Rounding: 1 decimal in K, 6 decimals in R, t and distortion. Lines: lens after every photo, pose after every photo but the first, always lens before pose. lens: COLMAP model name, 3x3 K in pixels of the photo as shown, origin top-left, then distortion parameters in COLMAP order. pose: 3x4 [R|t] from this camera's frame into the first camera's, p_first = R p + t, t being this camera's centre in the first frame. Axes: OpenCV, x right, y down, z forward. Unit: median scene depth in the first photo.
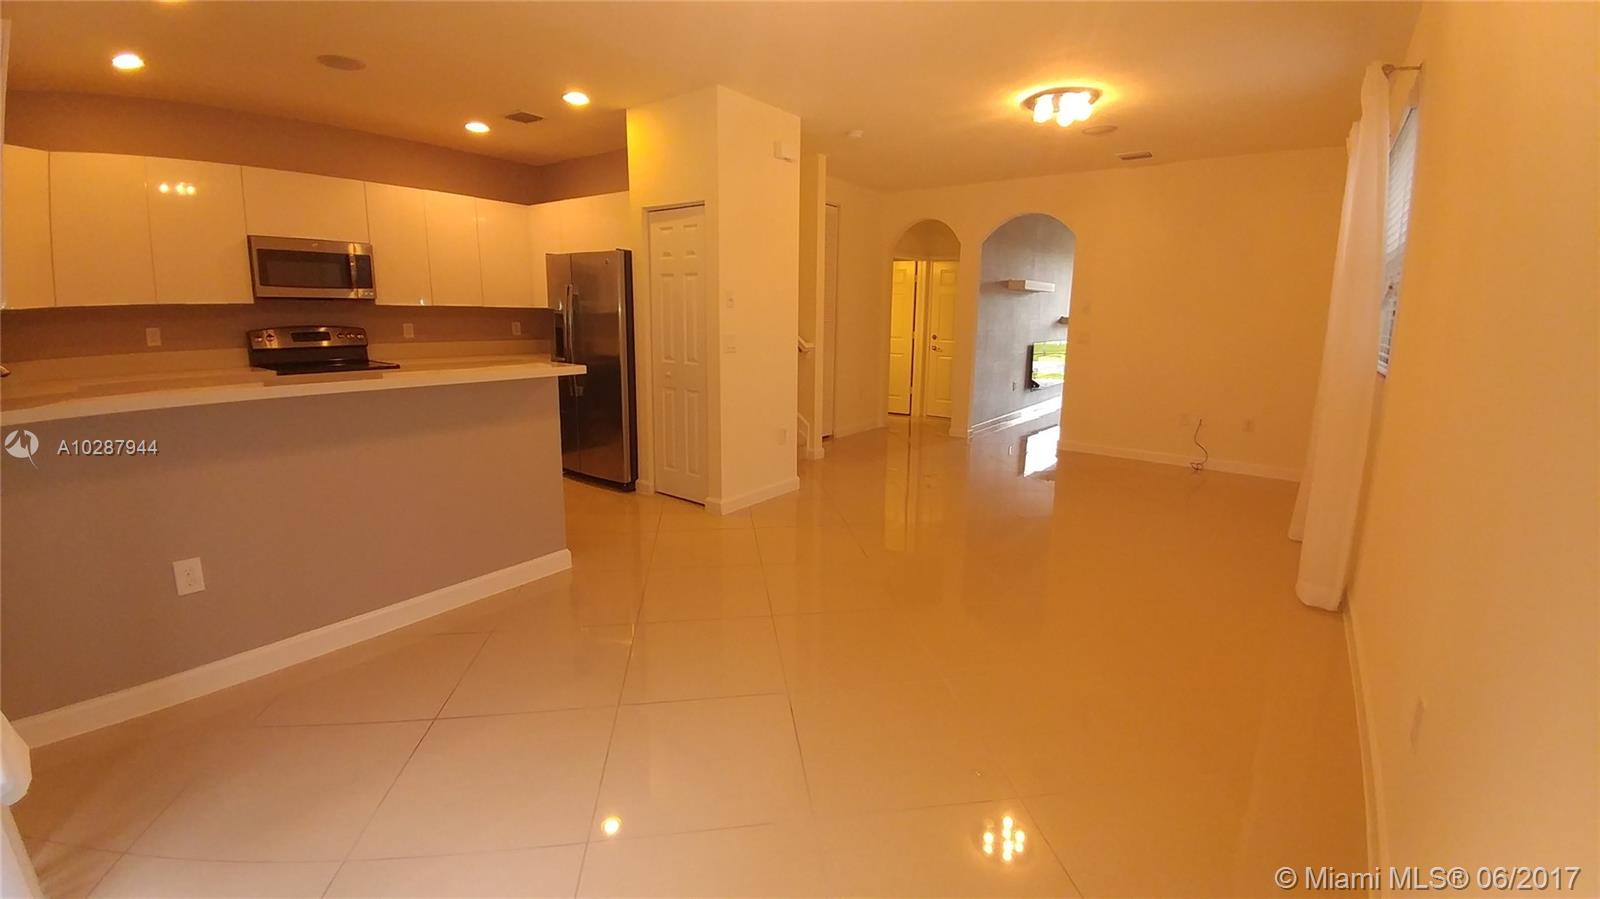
lens RADIAL K [[640.0, 0, 800.0], [0, 640.0, 449.5], [0, 0, 1]] dist [0.031587, -0.042690]
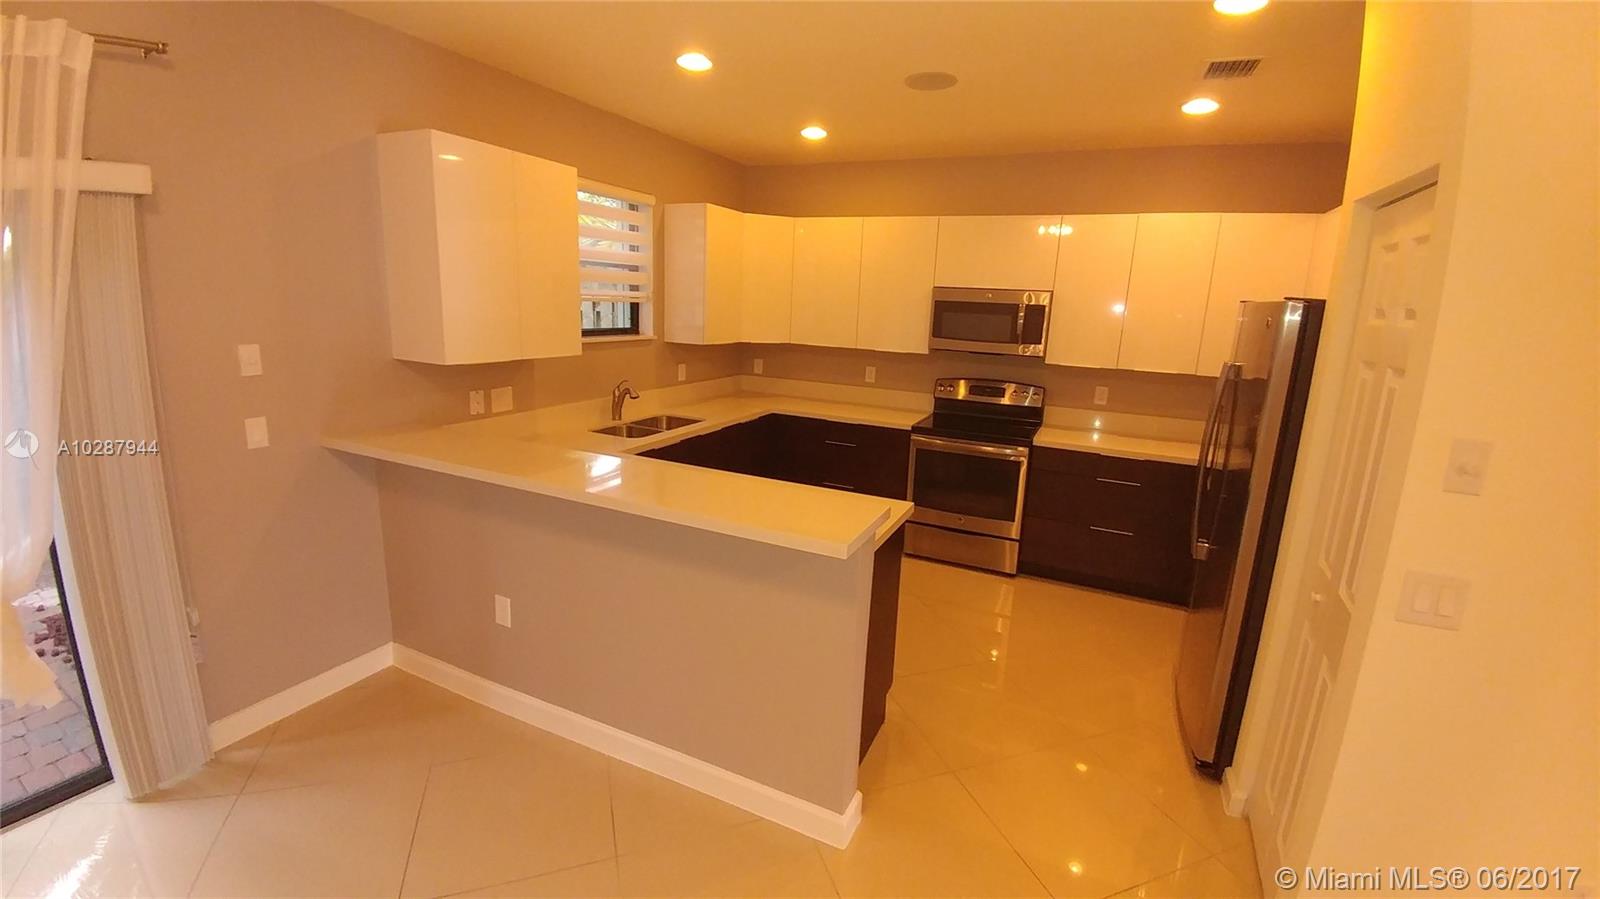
lens RADIAL K [[640.0, 0, 800.0], [0, 640.0, 449.5], [0, 0, 1]] dist [0.031587, -0.042690]
pose [[0.228117, 0.214948, -0.949610, 0.088360], [-0.248526, 0.955872, 0.156664, -0.189959], [0.941381, 0.200265, 0.271471, 0.558178]]
